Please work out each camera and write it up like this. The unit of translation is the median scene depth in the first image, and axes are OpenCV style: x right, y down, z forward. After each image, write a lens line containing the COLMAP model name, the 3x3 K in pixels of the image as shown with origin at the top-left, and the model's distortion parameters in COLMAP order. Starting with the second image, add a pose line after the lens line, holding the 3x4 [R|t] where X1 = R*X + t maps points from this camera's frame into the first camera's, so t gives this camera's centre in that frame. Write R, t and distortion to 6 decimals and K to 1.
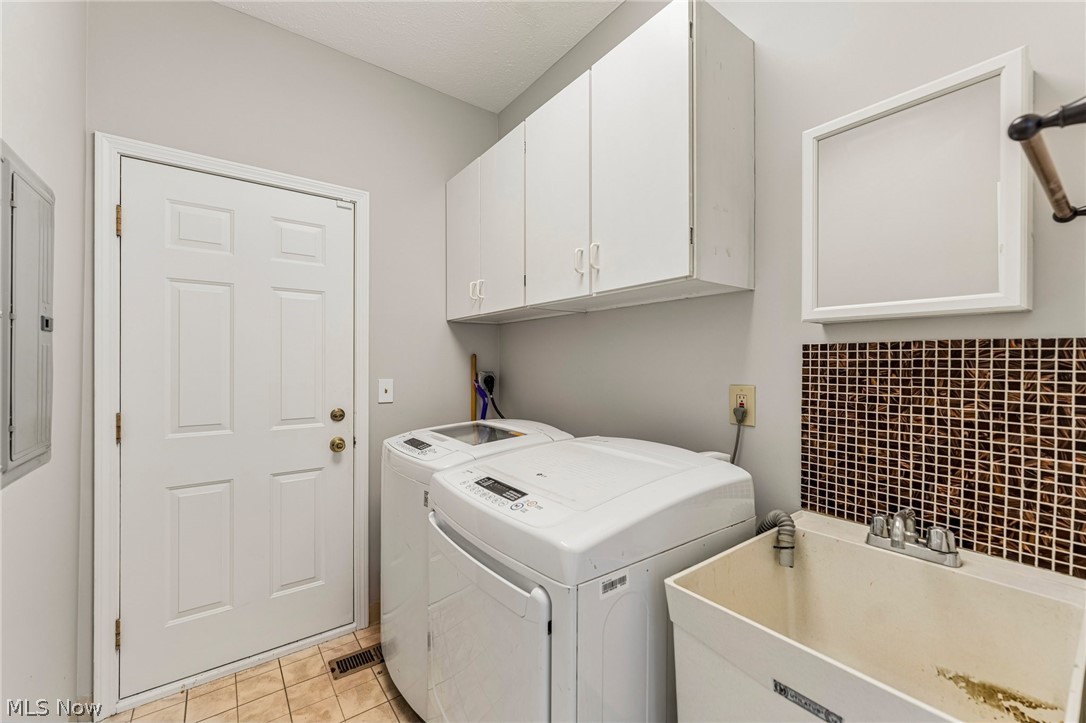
lens RADIAL K [[425.2, 0, 542.9], [0, 425.2, 366.6], [0, 0, 1]] dist [-0.004629, 0.000195]
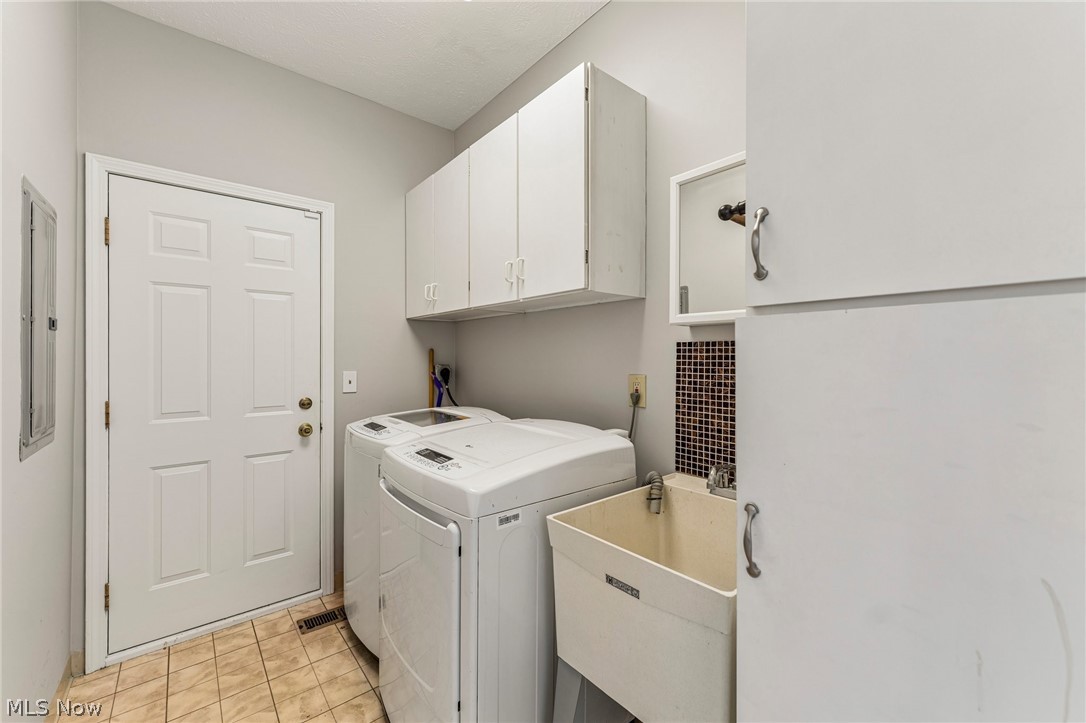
lens RADIAL K [[437.2, 0, 542.0], [0, 437.2, 360.2], [0, 0, 1]] dist [-0.002740, -0.000740]
pose [[0.999234, -0.000946, 0.039120, 0.121238], [0.000965, 0.999999, -0.000478, 0.001578], [-0.039120, 0.000515, 0.999234, -0.222973]]
